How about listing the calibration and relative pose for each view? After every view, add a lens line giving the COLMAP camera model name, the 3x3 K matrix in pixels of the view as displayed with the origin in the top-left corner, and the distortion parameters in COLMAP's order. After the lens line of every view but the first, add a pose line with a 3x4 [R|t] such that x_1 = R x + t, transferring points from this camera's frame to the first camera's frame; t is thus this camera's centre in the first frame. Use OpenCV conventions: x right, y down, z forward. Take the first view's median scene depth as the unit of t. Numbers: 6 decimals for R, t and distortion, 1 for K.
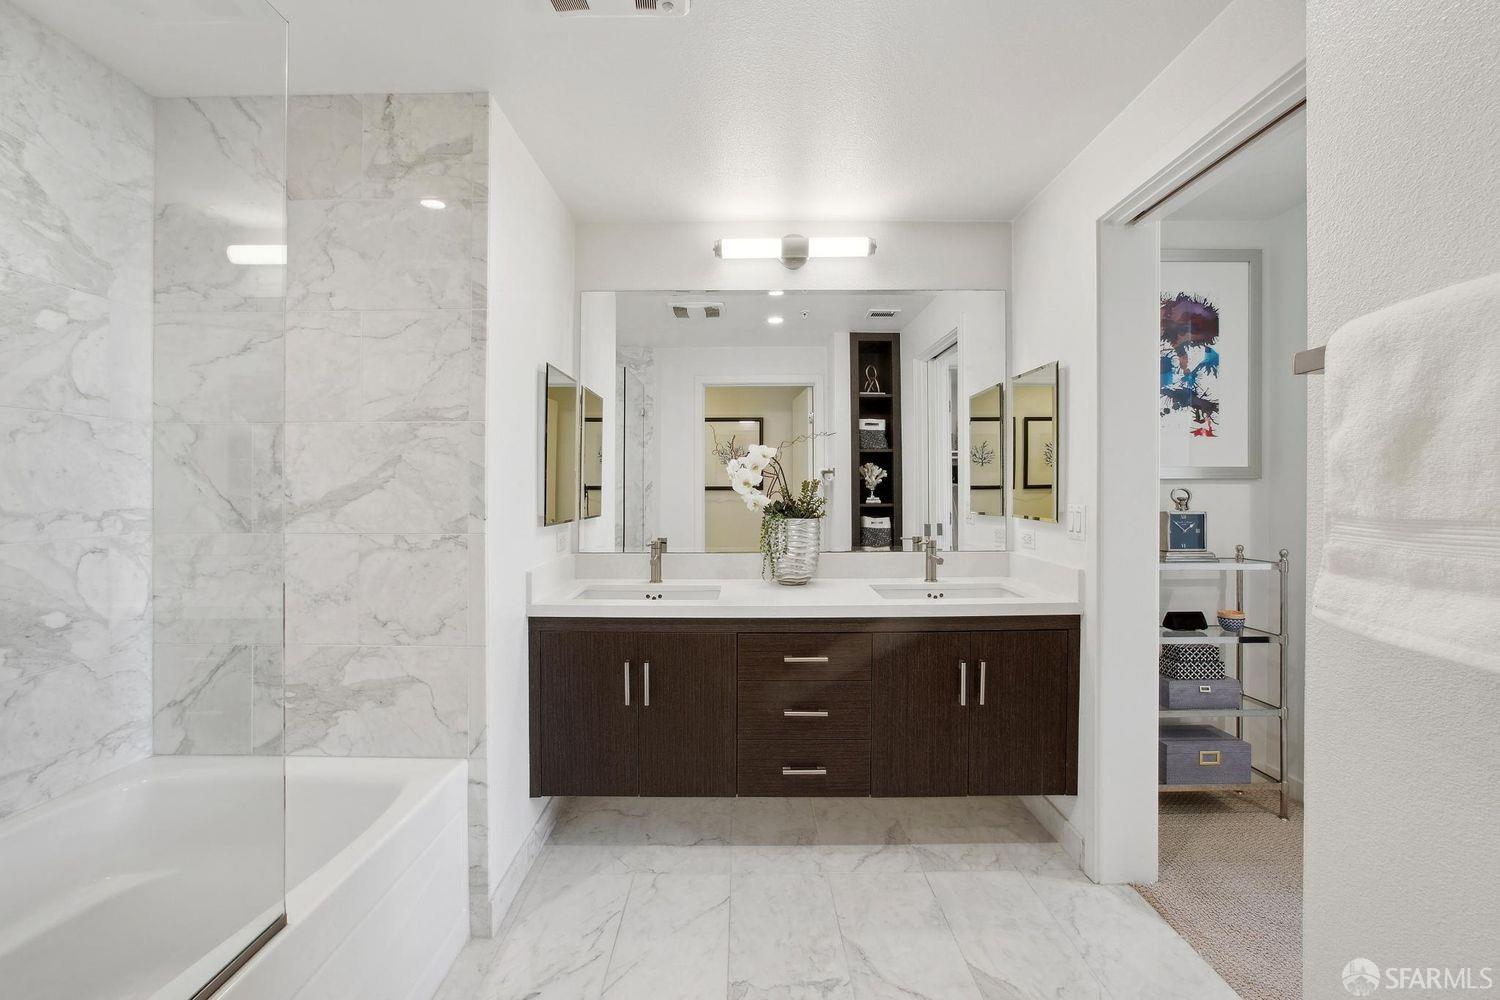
lens RADIAL K [[687.5, 0, 735.0], [0, 687.5, 495.6], [0, 0, 1]] dist [-0.010750, 0.006491]
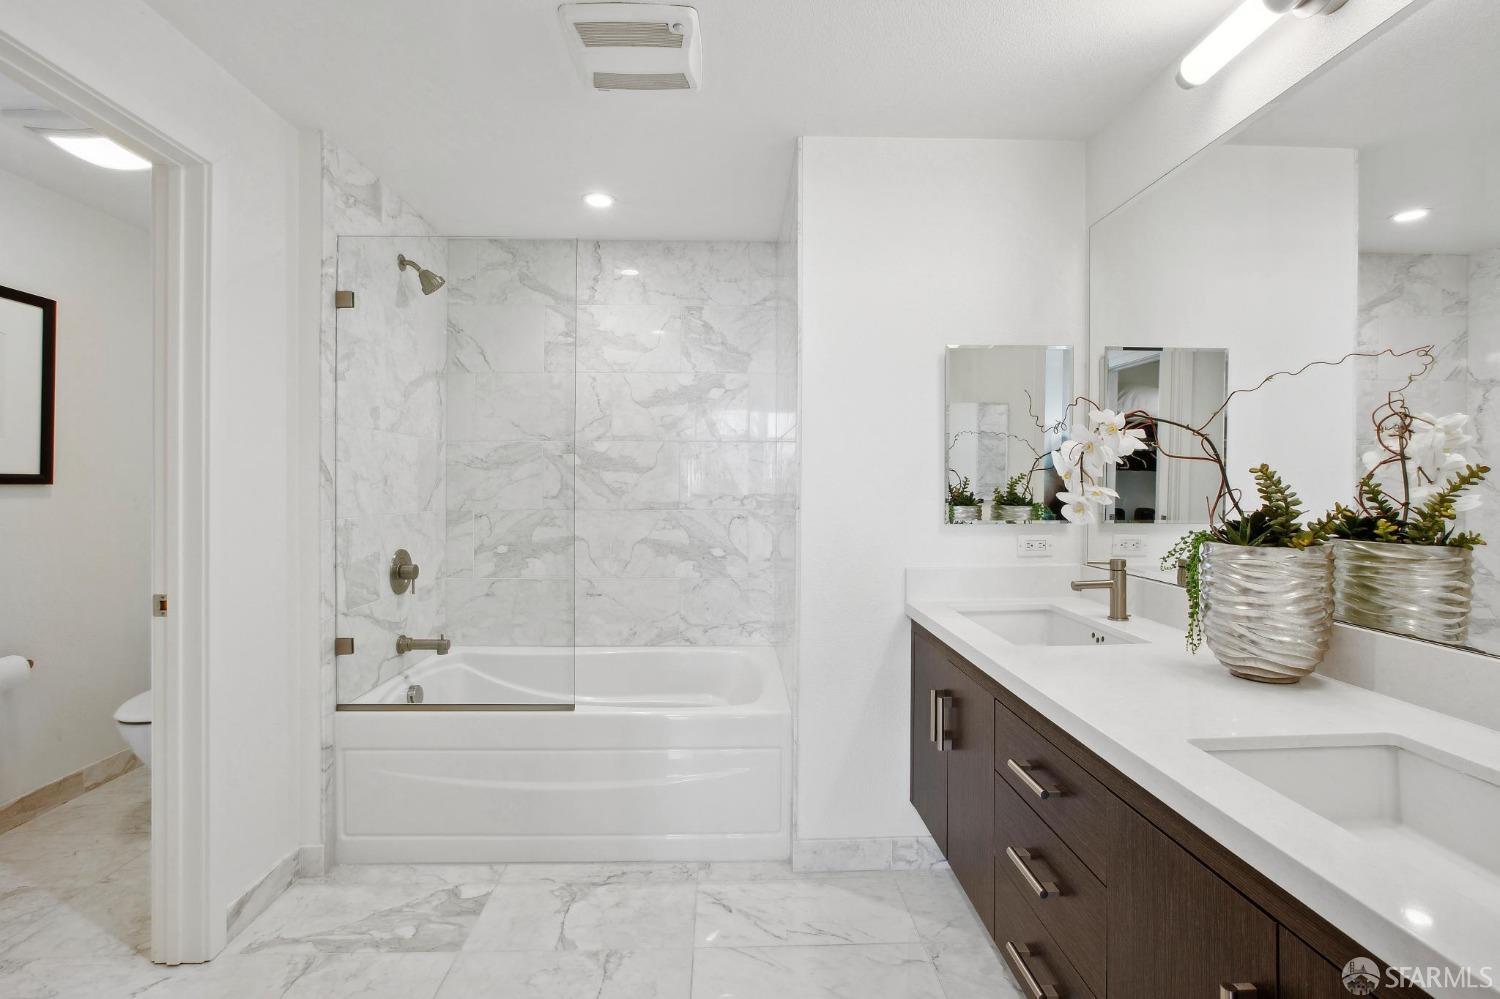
lens RADIAL K [[687.5, 0, 736.0], [0, 687.5, 490.9], [0, 0, 1]] dist [-0.010750, 0.006491]
pose [[0.035788, 0.006795, -0.999336, 0.854946], [-0.012320, 0.999904, 0.006358, 0.001096], [0.999283, 0.012084, 0.035868, 0.933632]]
